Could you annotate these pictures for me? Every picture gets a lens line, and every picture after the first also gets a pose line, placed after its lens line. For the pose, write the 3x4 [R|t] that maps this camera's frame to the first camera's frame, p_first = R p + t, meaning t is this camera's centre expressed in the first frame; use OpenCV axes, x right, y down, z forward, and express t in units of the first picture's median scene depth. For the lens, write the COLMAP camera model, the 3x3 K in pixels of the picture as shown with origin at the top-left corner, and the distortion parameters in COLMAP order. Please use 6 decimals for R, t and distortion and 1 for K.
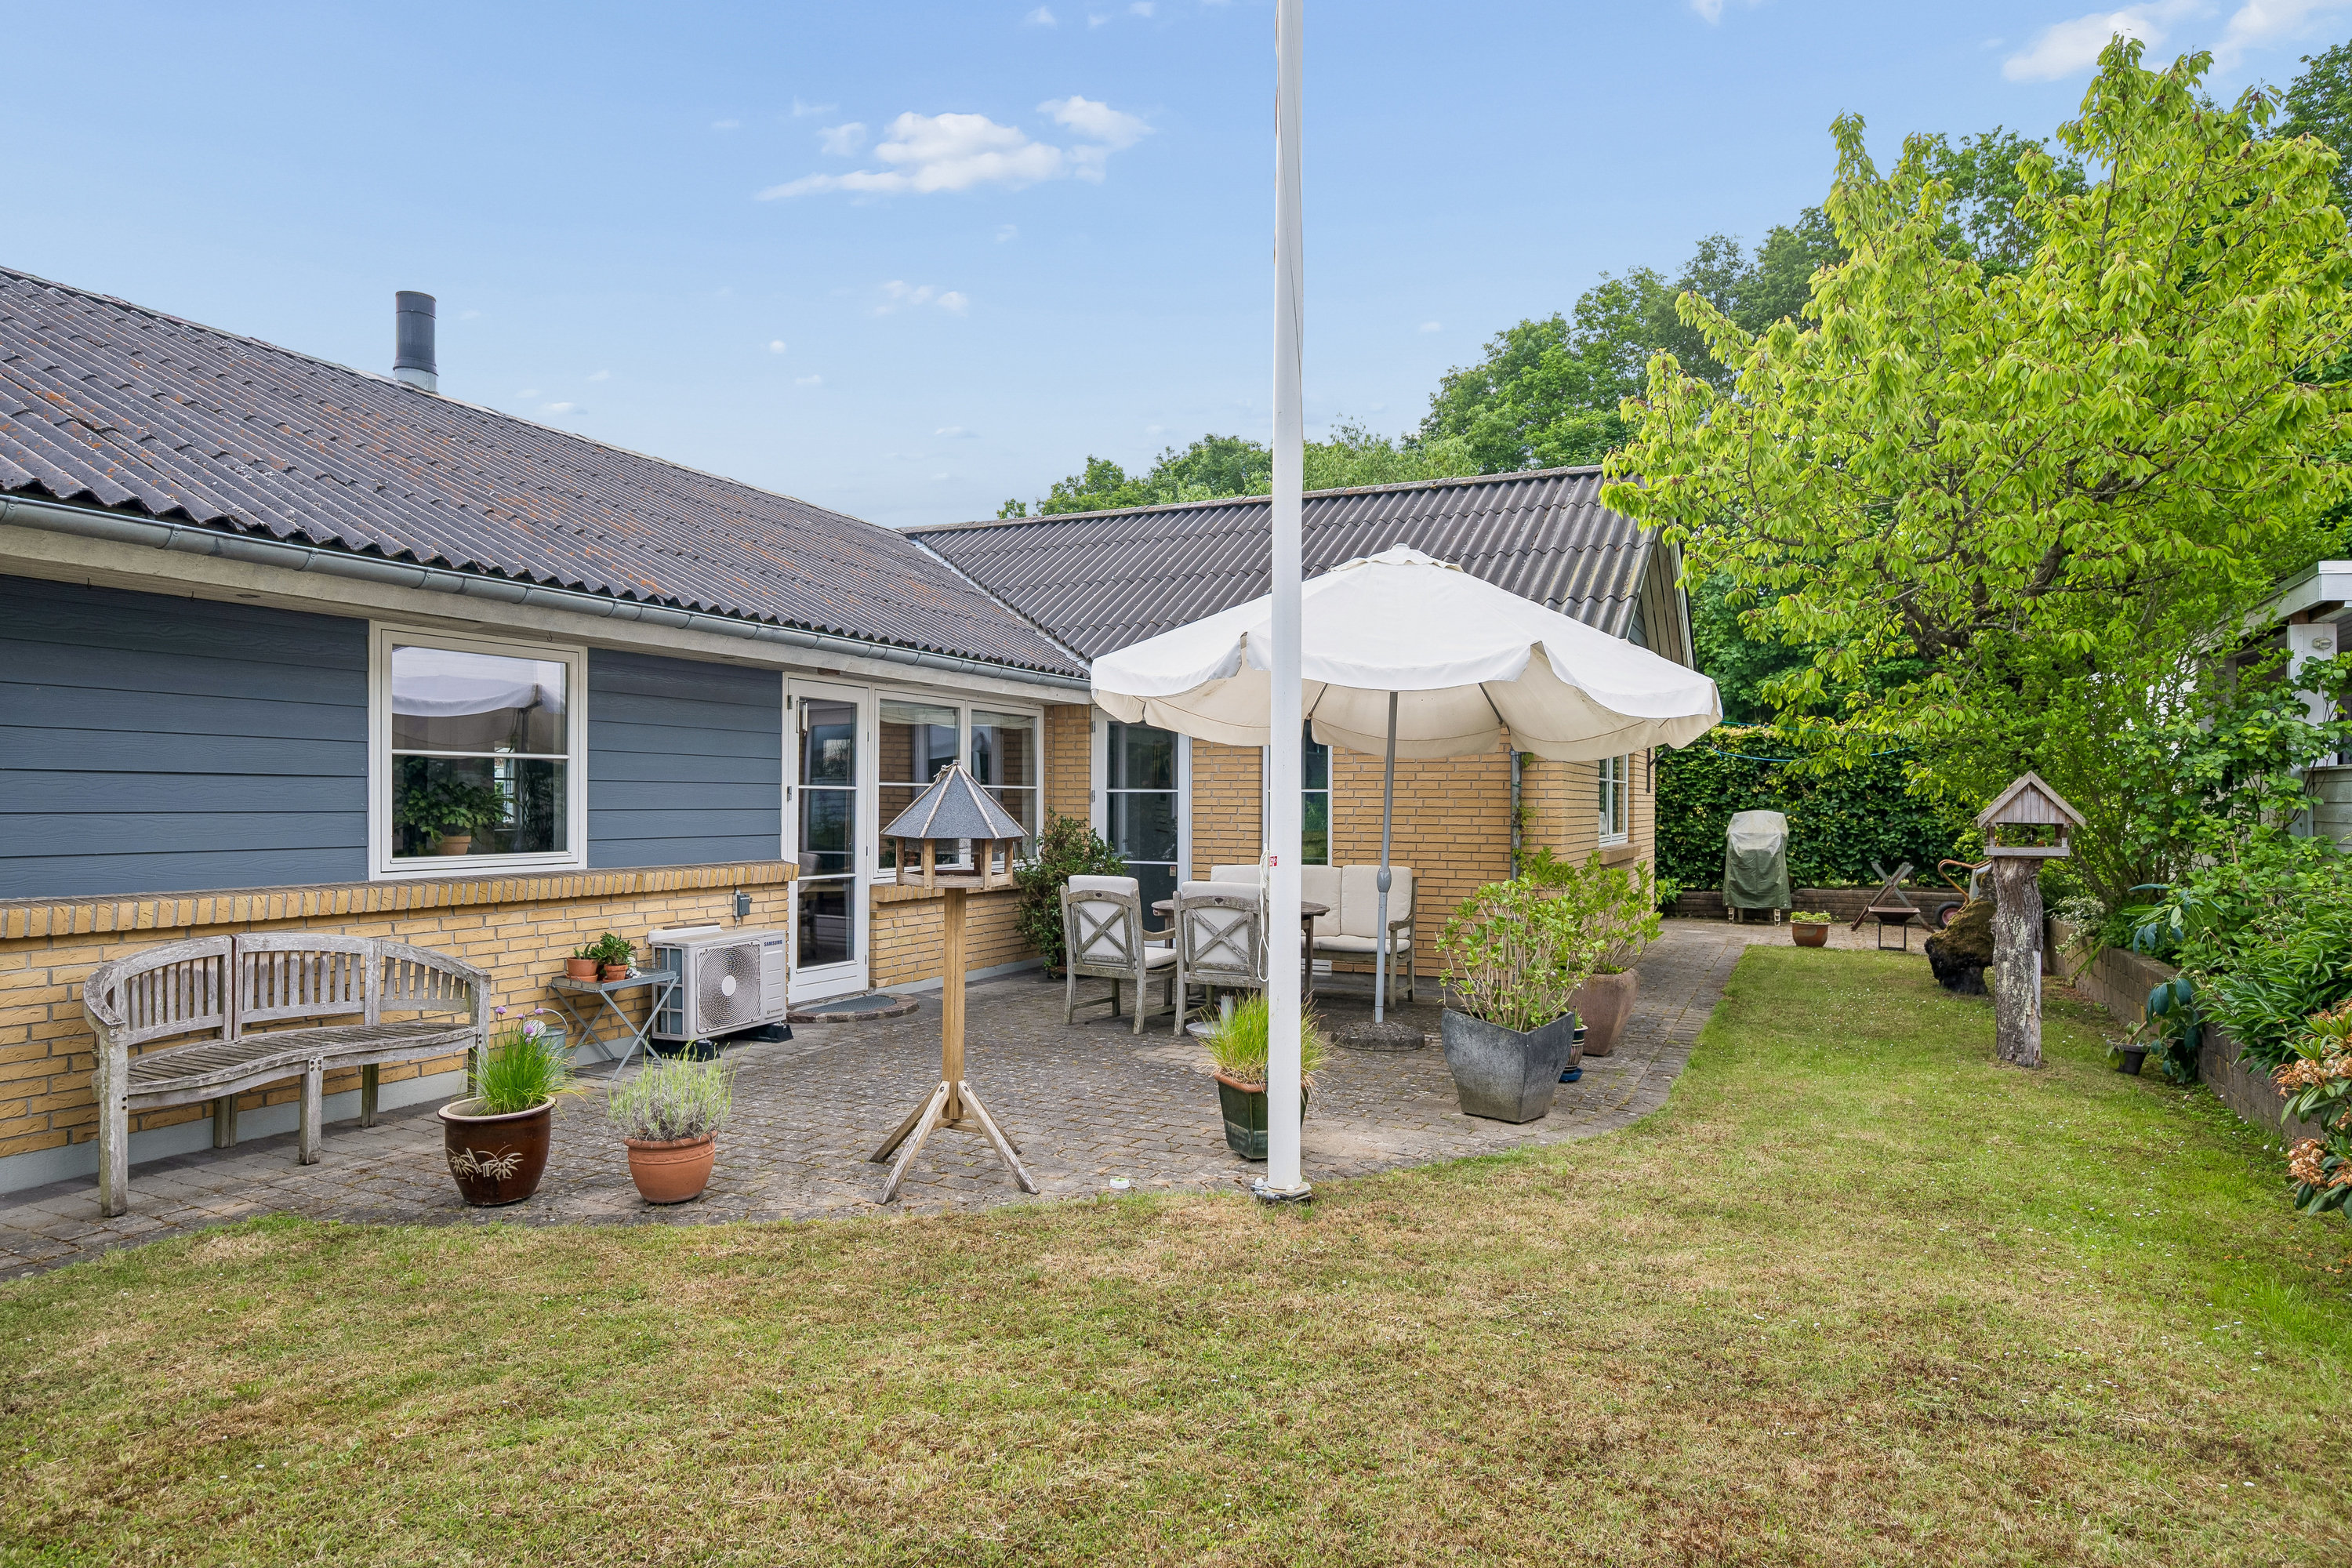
lens RADIAL K [[1398.2, 0, 1192.4], [0, 1398.2, 788.1], [0, 0, 1]] dist [0.001986, -0.001718]
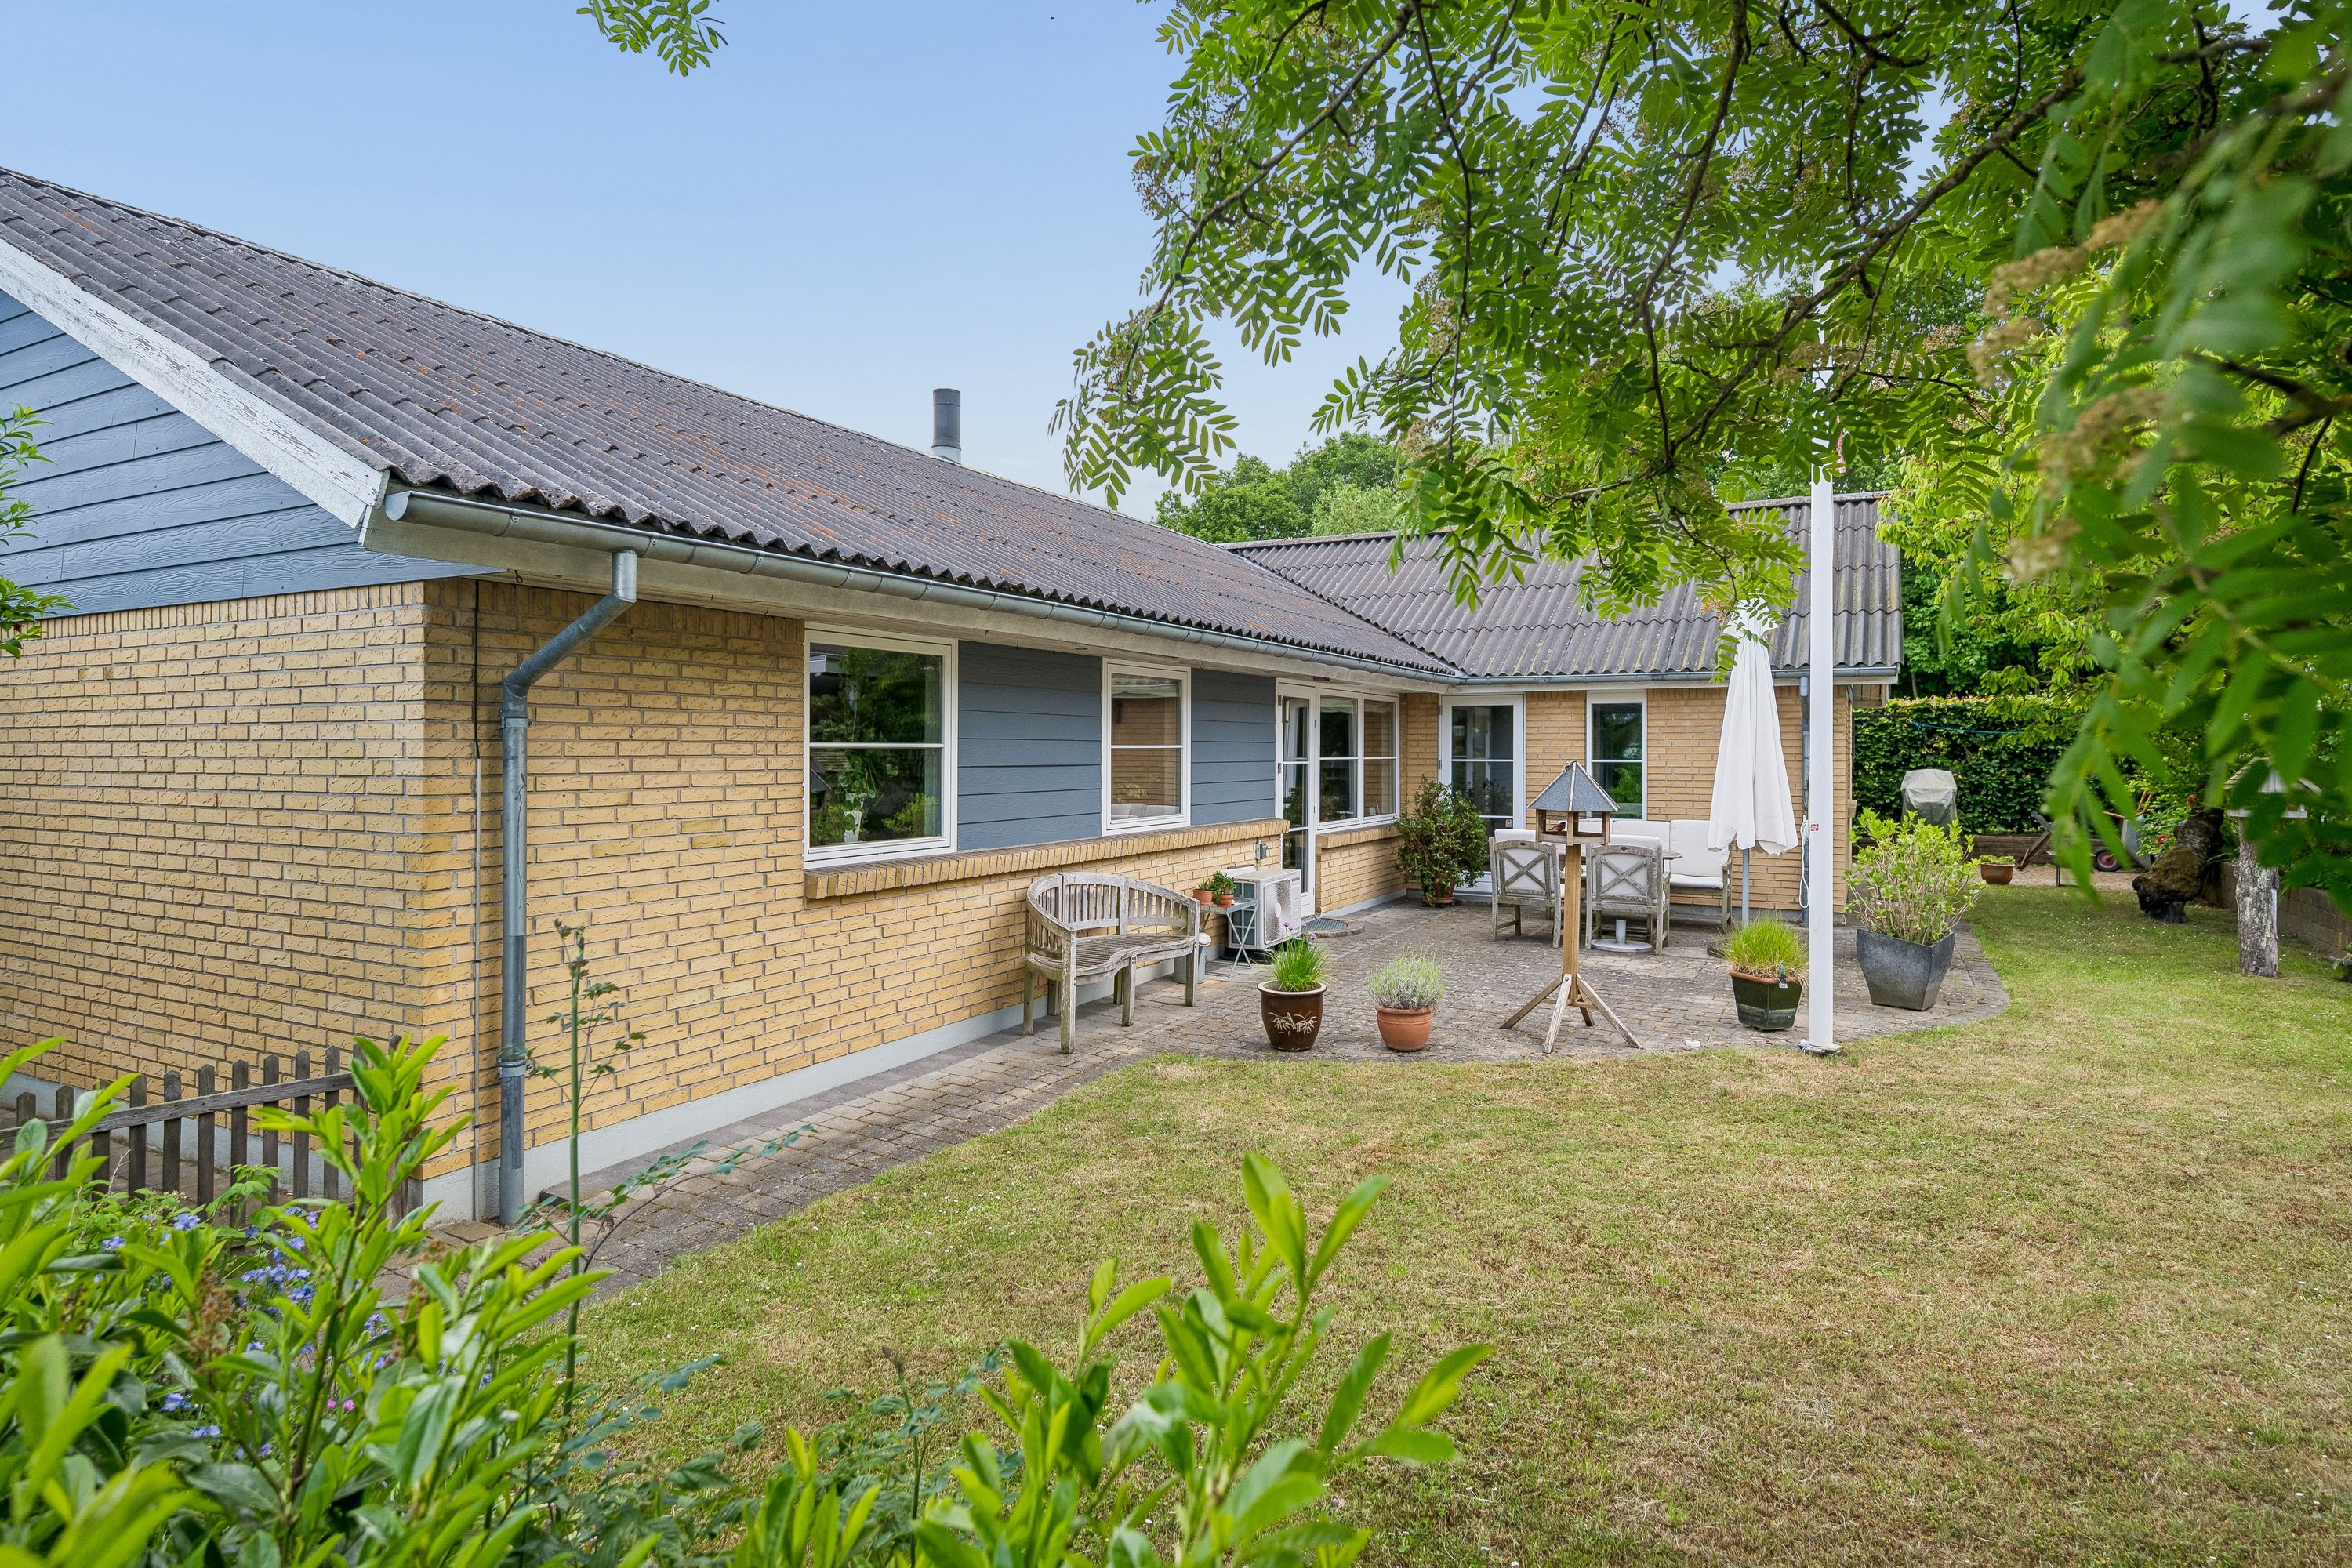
lens RADIAL K [[1266.2, 0, 1182.9], [0, 1266.2, 746.2], [0, 0, 1]] dist [-0.003265, 0.000596]
pose [[0.997722, -0.002794, -0.067396, -0.320386], [0.003319, 0.999965, 0.007677, -0.028909], [0.067372, -0.007883, 0.997697, -0.240253]]
